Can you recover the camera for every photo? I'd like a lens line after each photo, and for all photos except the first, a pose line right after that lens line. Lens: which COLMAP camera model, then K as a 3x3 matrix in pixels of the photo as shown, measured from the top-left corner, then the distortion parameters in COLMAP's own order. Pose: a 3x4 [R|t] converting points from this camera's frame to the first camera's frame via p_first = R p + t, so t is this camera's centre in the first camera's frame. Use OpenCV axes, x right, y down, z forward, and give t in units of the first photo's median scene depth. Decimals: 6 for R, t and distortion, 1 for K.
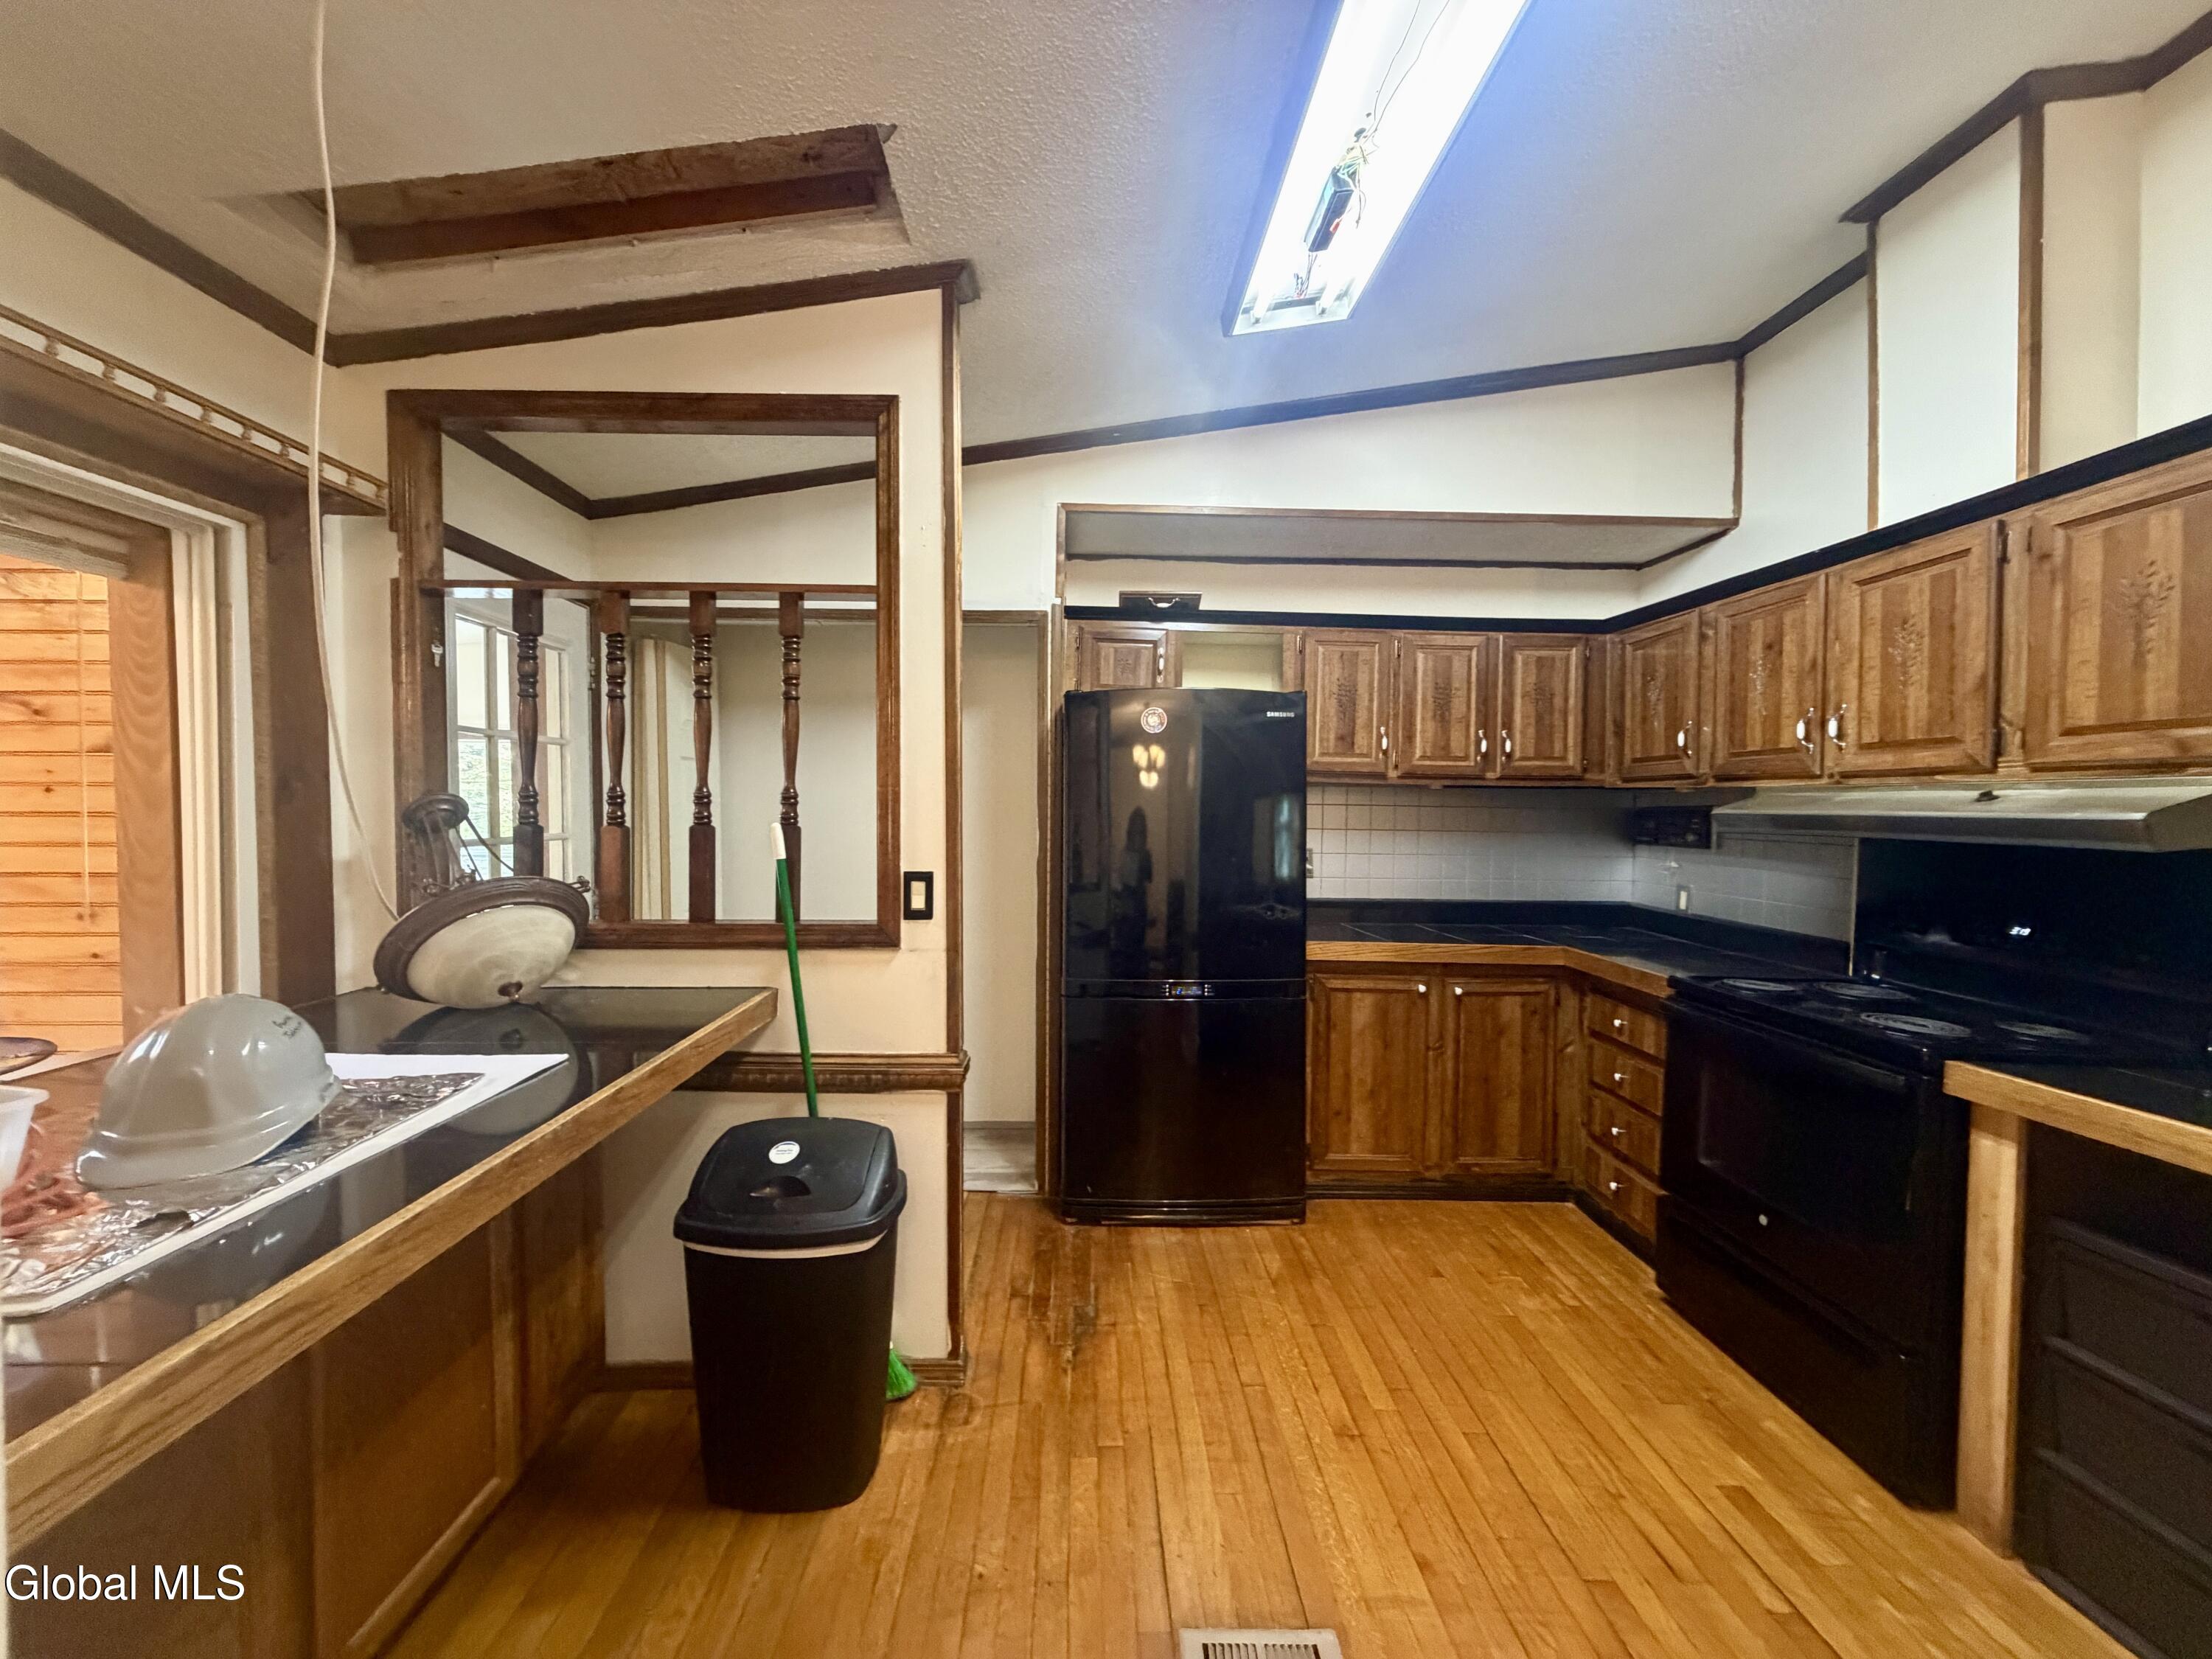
lens RADIAL K [[877.1, 0, 1096.0], [0, 877.1, 831.3], [0, 0, 1]] dist [0.001972, -0.000793]
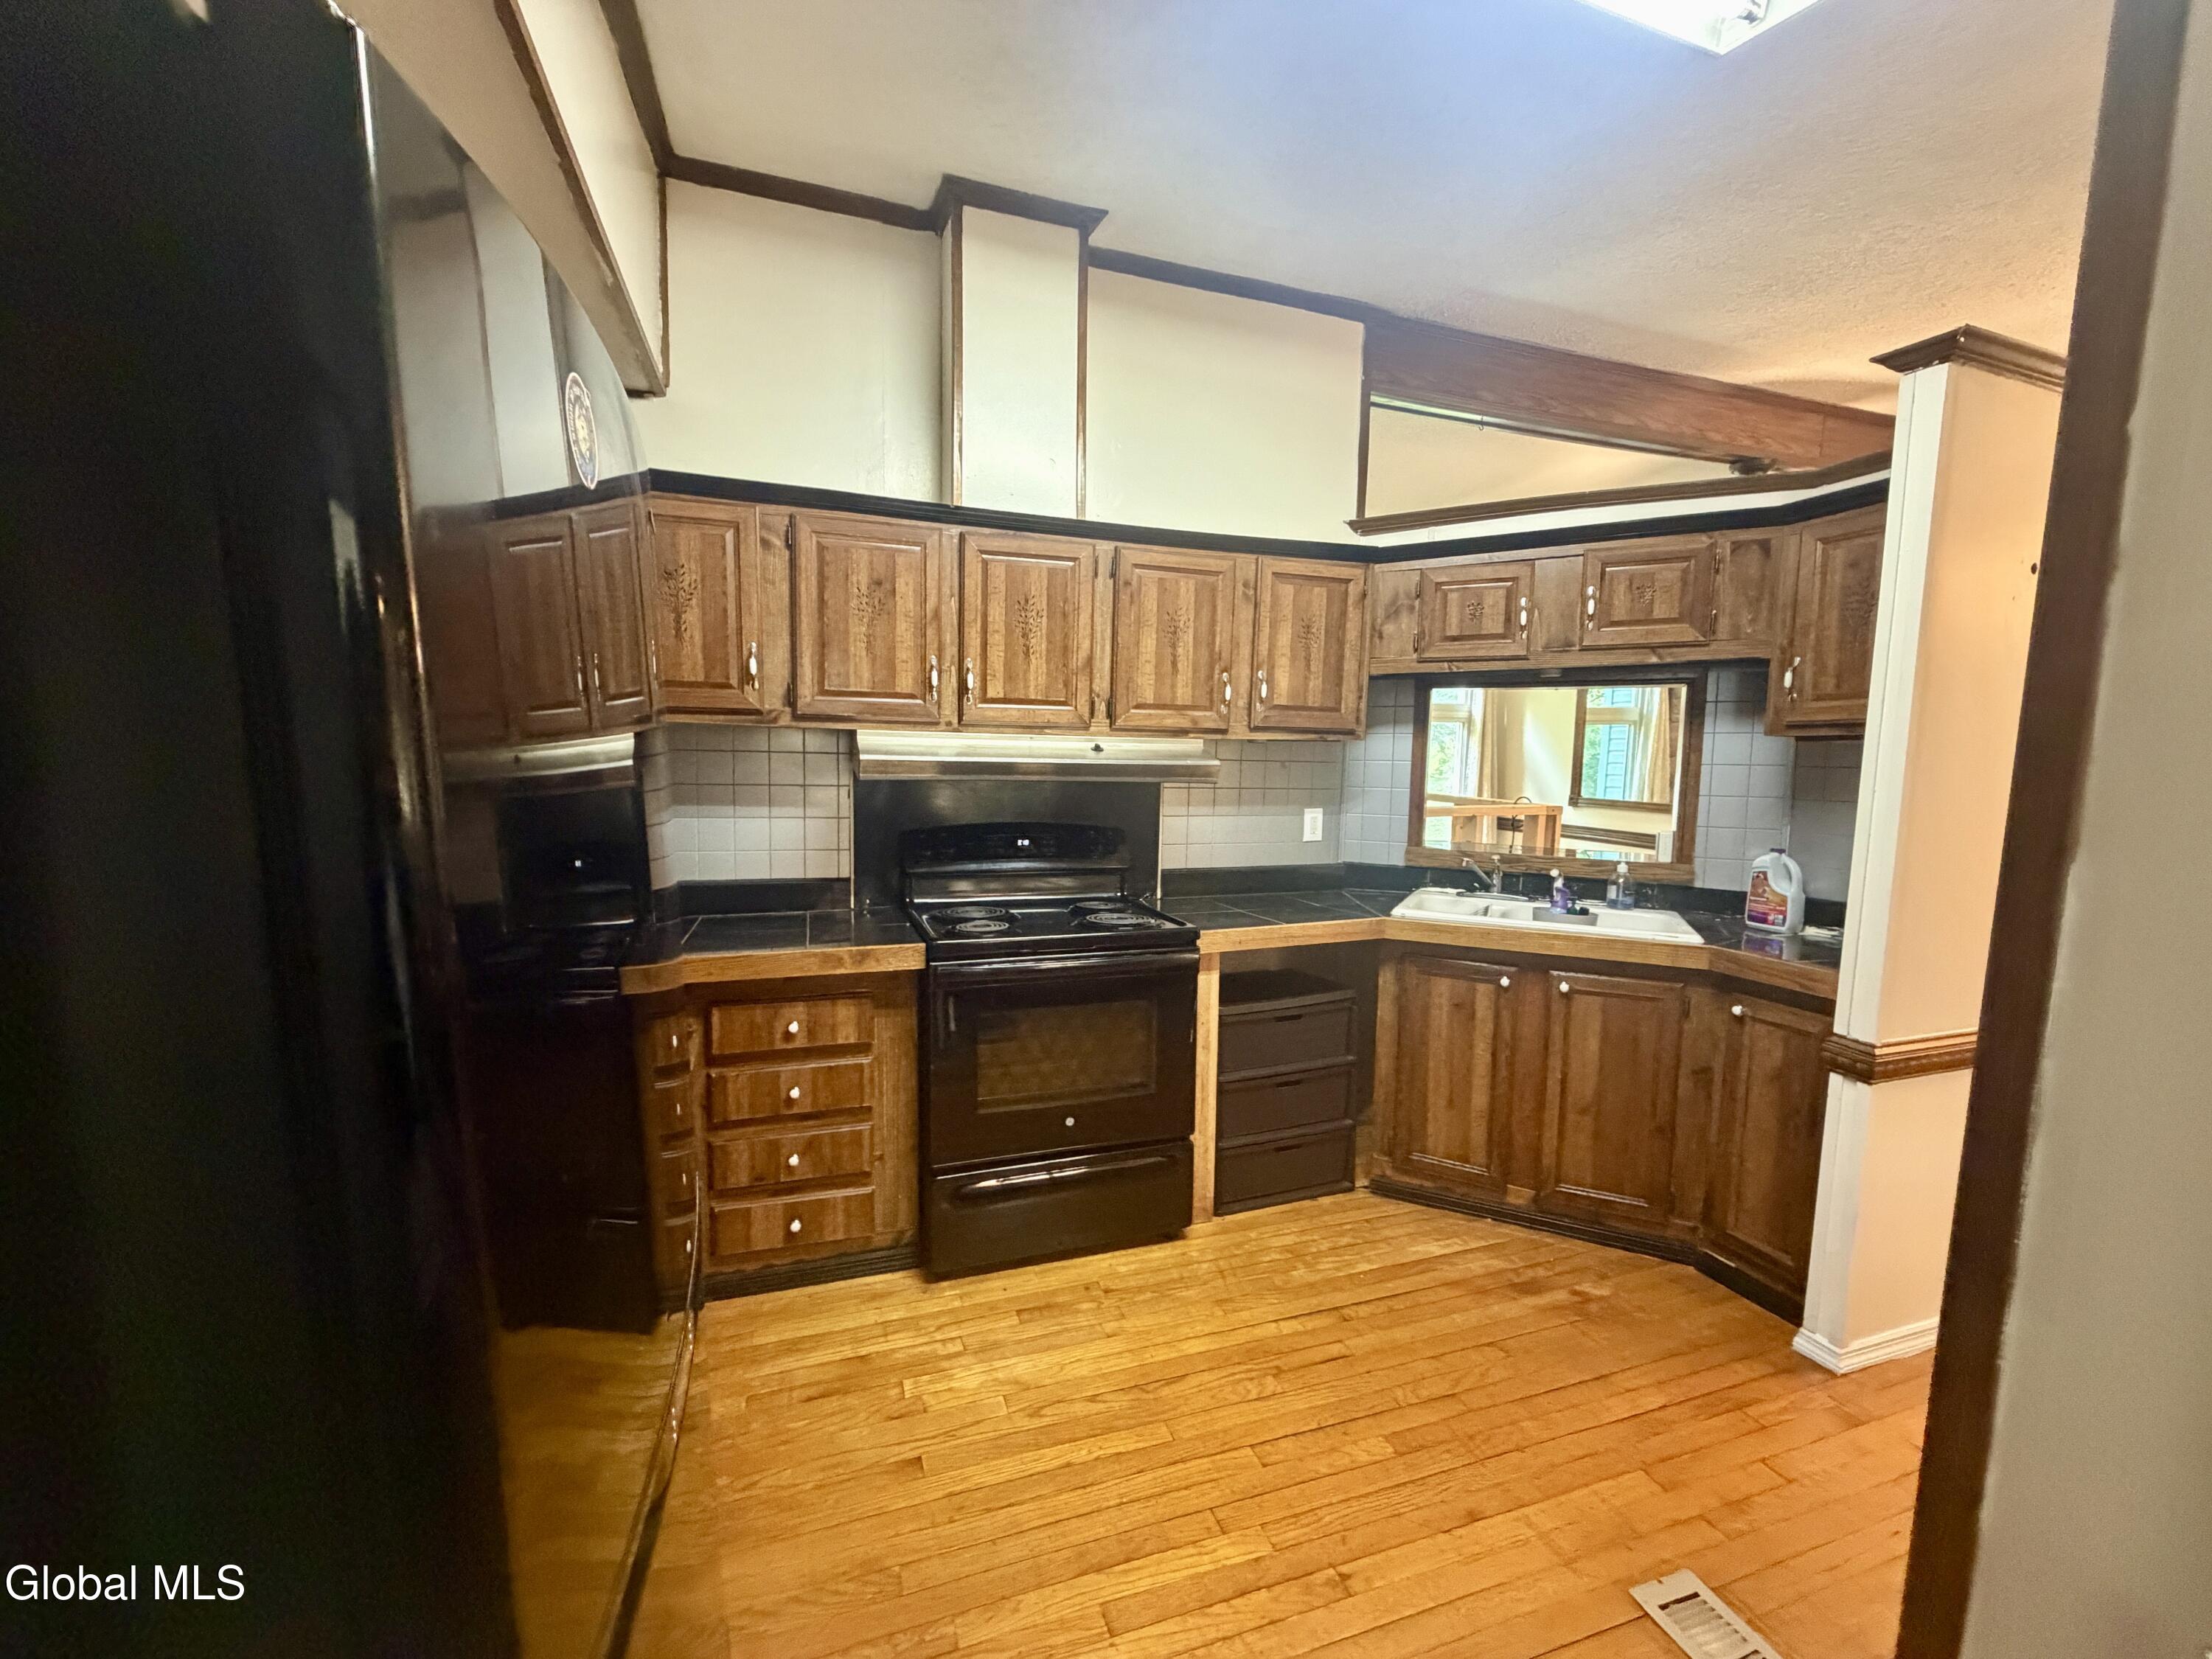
lens RADIAL K [[877.1, 0, 1106.7], [0, 877.1, 836.6], [0, 0, 1]] dist [0.001972, -0.000793]
pose [[-0.300487, -0.112153, 0.947169, -0.294379], [0.003743, 0.992916, 0.118757, -0.059827], [-0.953778, 0.039231, -0.297939, 1.303936]]
